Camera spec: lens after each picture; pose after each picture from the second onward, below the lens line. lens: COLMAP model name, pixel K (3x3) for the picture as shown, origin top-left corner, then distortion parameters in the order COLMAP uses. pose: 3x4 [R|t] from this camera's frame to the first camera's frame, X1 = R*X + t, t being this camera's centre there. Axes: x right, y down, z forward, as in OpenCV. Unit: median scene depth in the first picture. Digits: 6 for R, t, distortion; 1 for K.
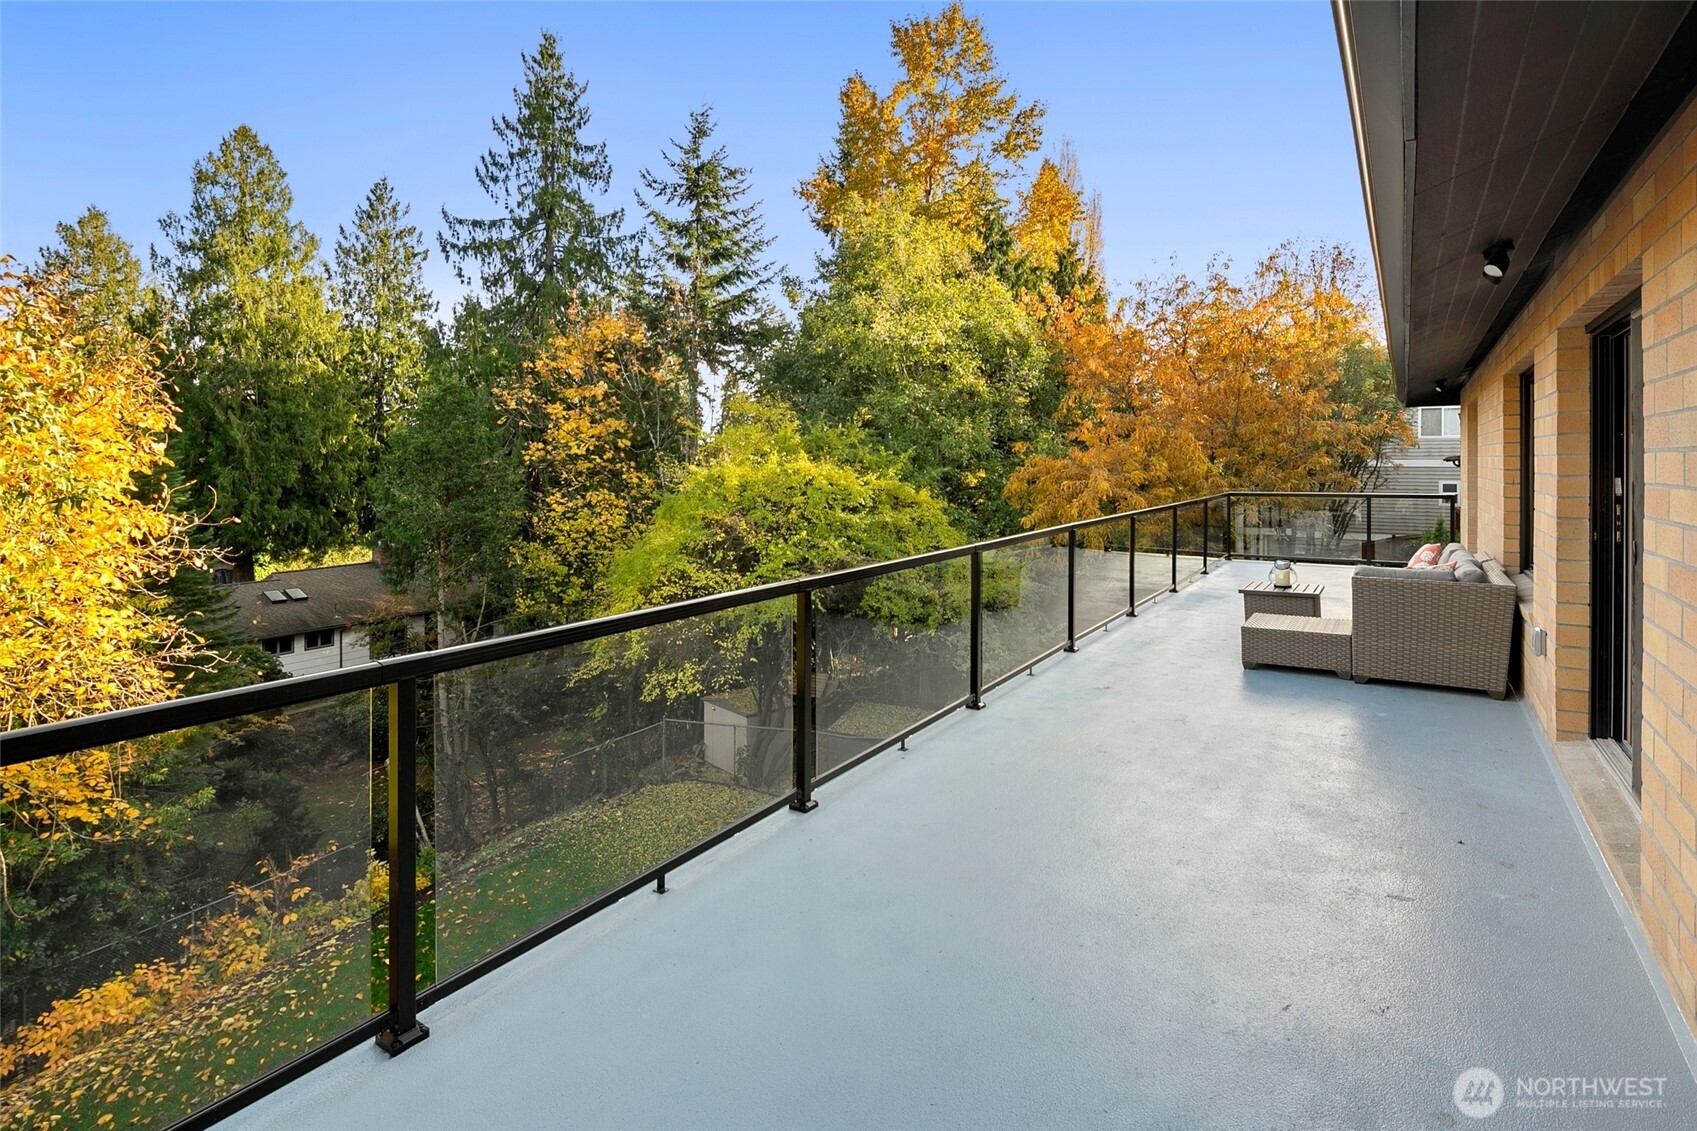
lens RADIAL K [[834.5, 0, 845.7], [0, 834.5, 565.2], [0, 0, 1]] dist [0.003908, -0.002349]
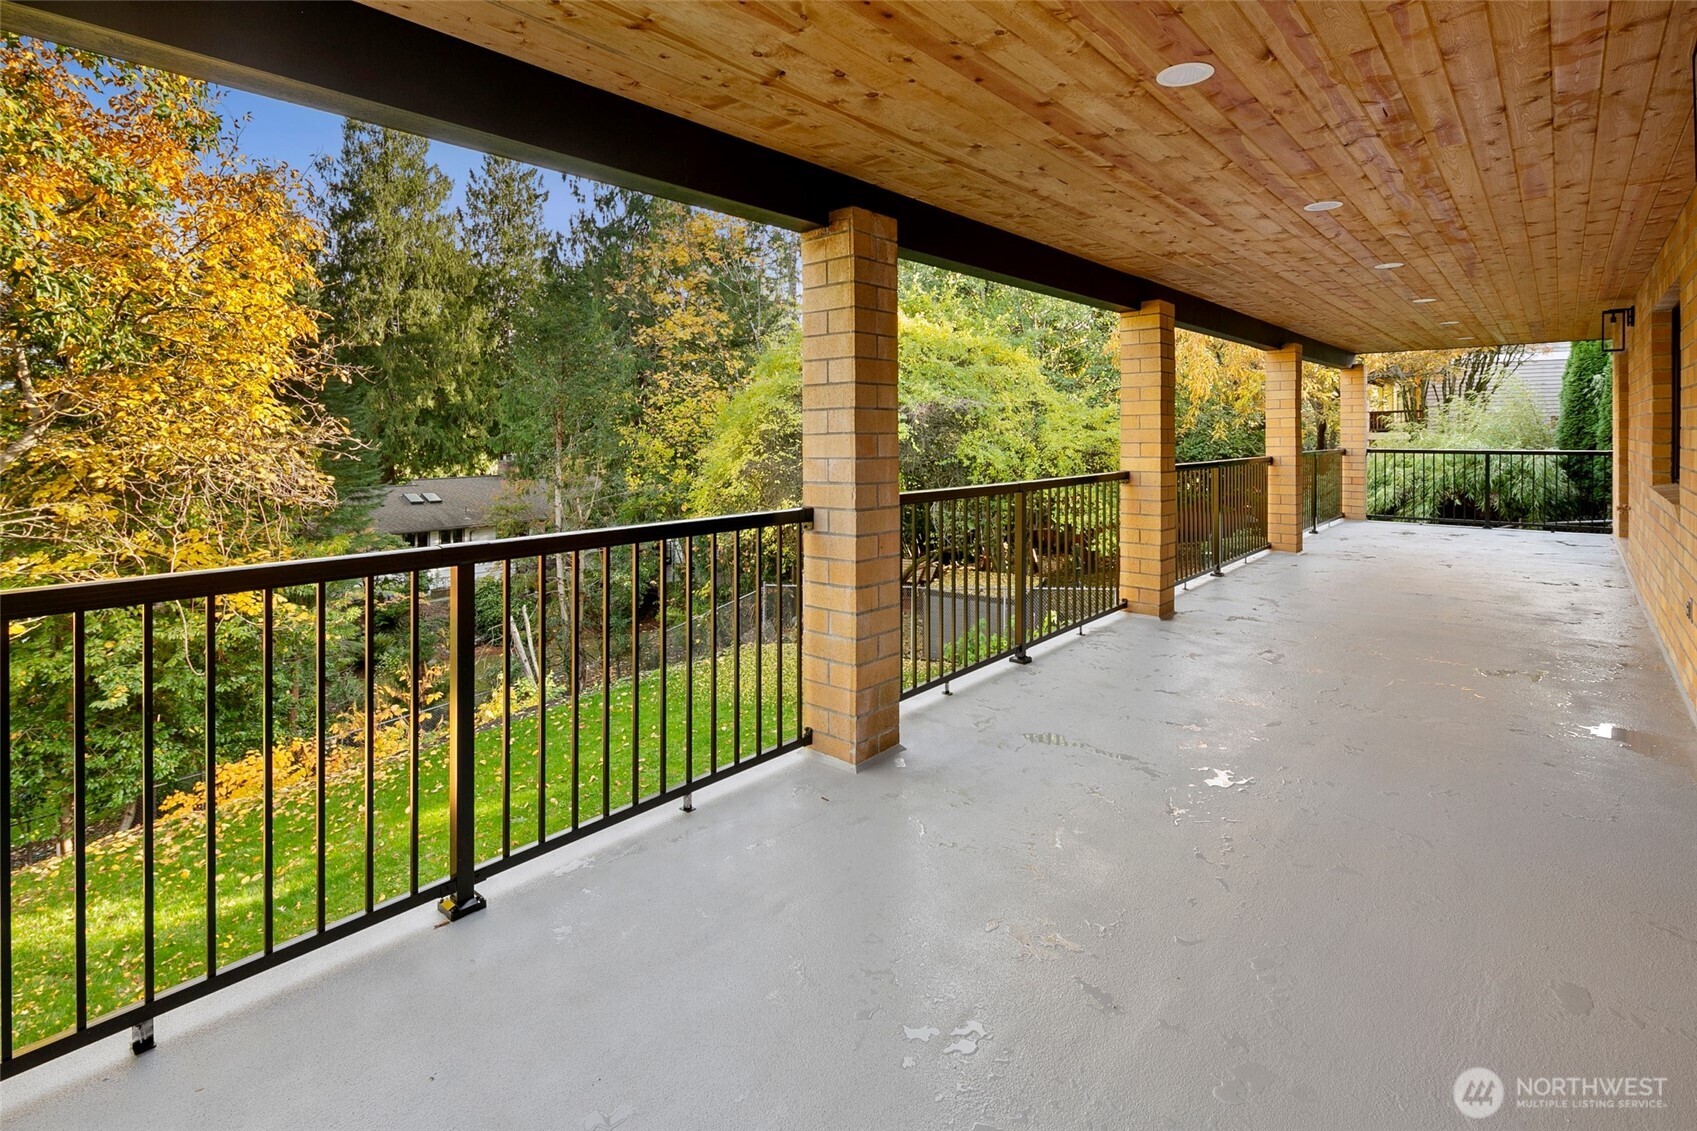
lens RADIAL K [[834.5, 0, 851.7], [0, 834.5, 565.6], [0, 0, 1]] dist [0.003908, -0.002349]
pose [[0.992815, -0.003353, -0.119614, 0.008704], [0.003024, 0.999991, -0.002932, 0.119561], [0.119623, 0.002549, 0.992816, -0.005335]]
